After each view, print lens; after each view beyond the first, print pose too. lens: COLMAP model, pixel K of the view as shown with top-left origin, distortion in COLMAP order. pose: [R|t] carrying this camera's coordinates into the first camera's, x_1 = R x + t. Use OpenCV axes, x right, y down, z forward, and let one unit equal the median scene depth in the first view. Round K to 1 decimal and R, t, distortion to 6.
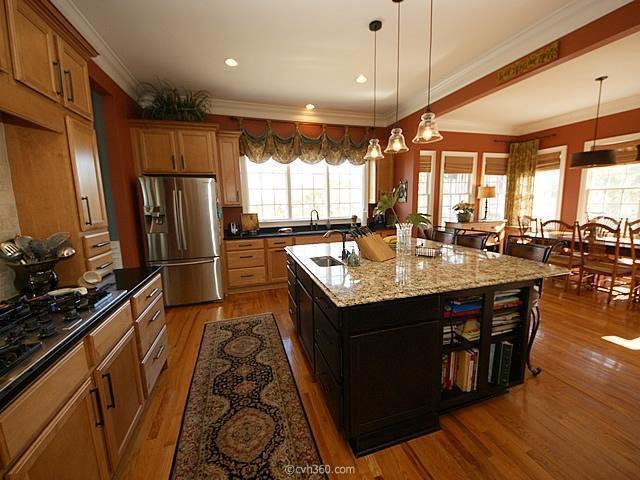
lens RADIAL K [[258.1, 0, 321.0], [0, 258.1, 240.8], [0, 0, 1]] dist [-0.001867, -0.004702]
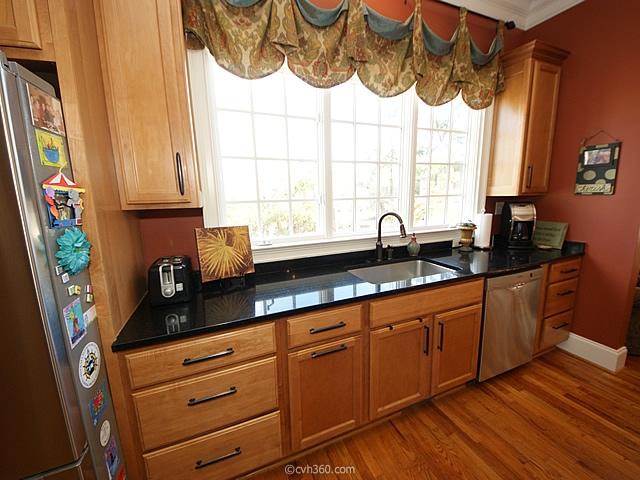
lens RADIAL K [[258.1, 0, 324.4], [0, 258.1, 238.8], [0, 0, 1]] dist [-0.001867, -0.004702]
pose [[0.996075, -0.015465, 0.087153, -0.168512], [0.012681, 0.999394, 0.032402, -0.096094], [-0.087601, -0.031169, 0.995668, 0.625875]]
